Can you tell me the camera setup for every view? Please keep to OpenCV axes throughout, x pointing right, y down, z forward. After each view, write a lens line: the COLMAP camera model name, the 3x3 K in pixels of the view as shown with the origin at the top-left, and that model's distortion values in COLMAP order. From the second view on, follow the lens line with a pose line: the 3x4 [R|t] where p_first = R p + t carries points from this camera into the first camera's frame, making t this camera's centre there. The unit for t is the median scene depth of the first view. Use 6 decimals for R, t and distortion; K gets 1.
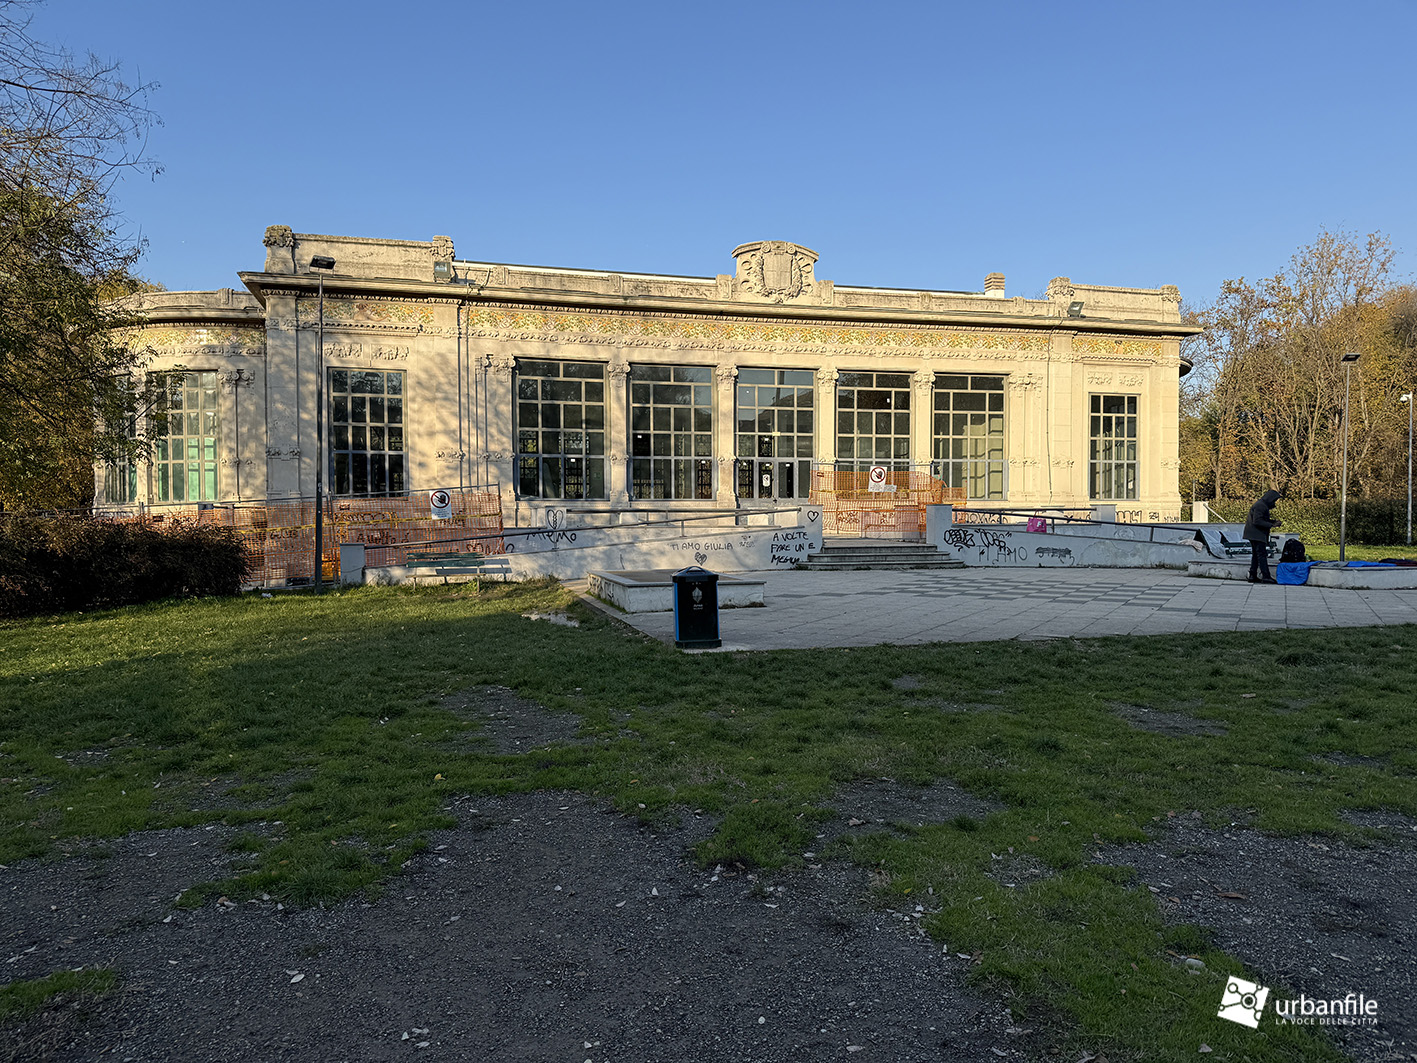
lens RADIAL K [[993.4, 0, 714.7], [0, 993.4, 532.4], [0, 0, 1]] dist [0.046134, -0.036184]
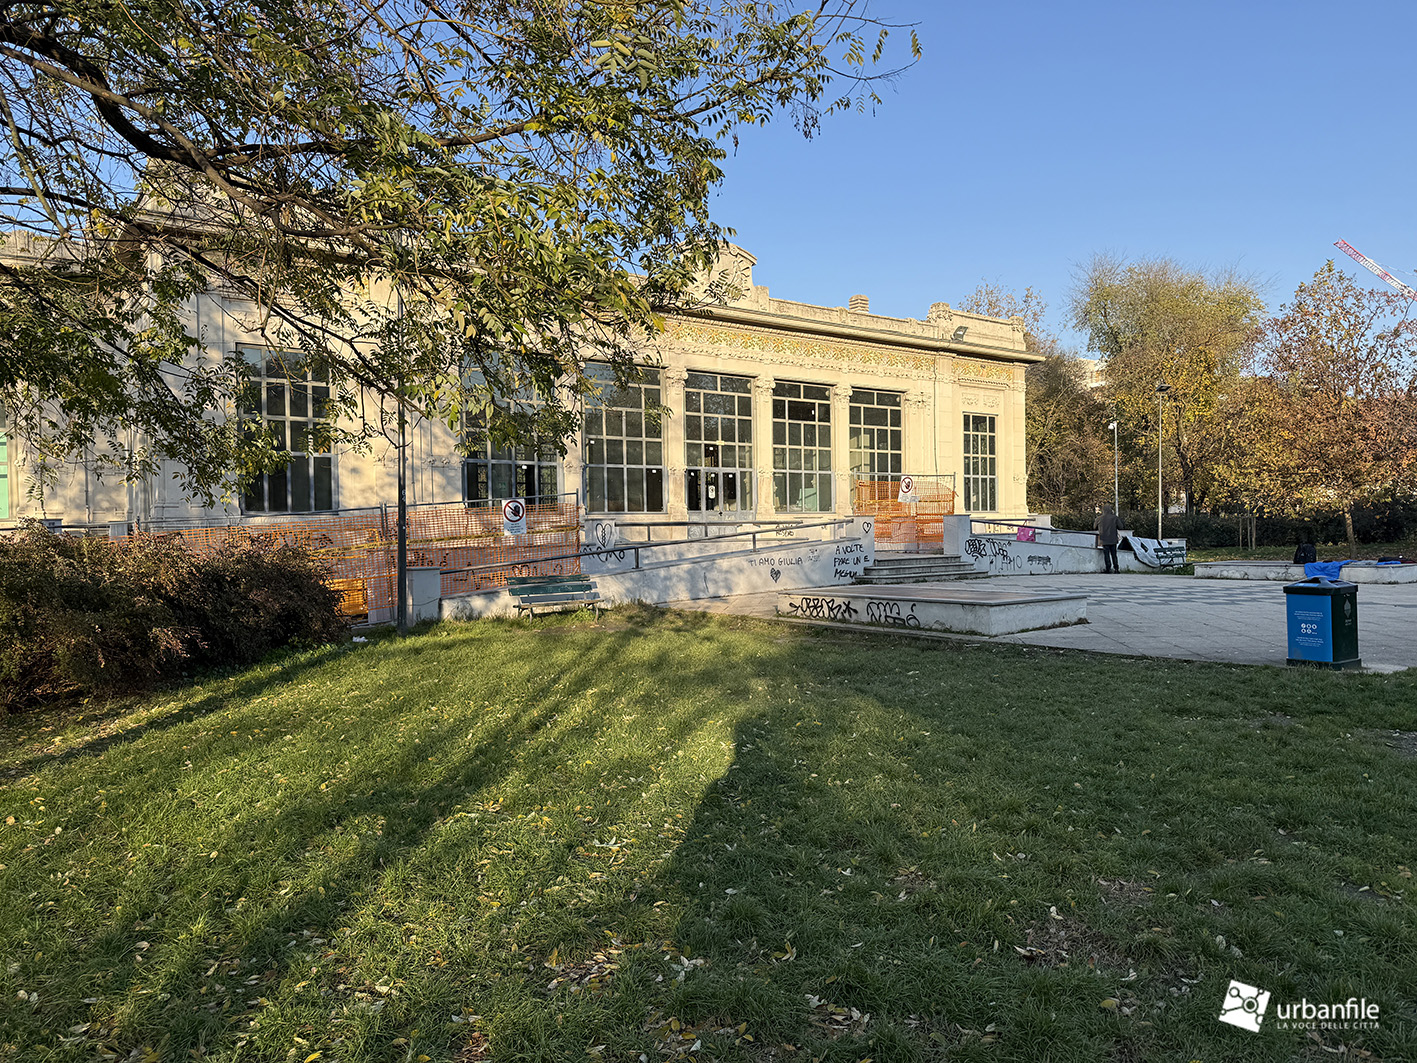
lens RADIAL K [[993.4, 0, 748.4], [0, 993.4, 530.8], [0, 0, 1]] dist [0.046134, -0.036184]
pose [[0.925796, -0.012249, 0.377825, -0.272423], [0.019467, 0.999694, -0.015289, -0.000735], [-0.377521, 0.021509, 0.925751, 0.116091]]
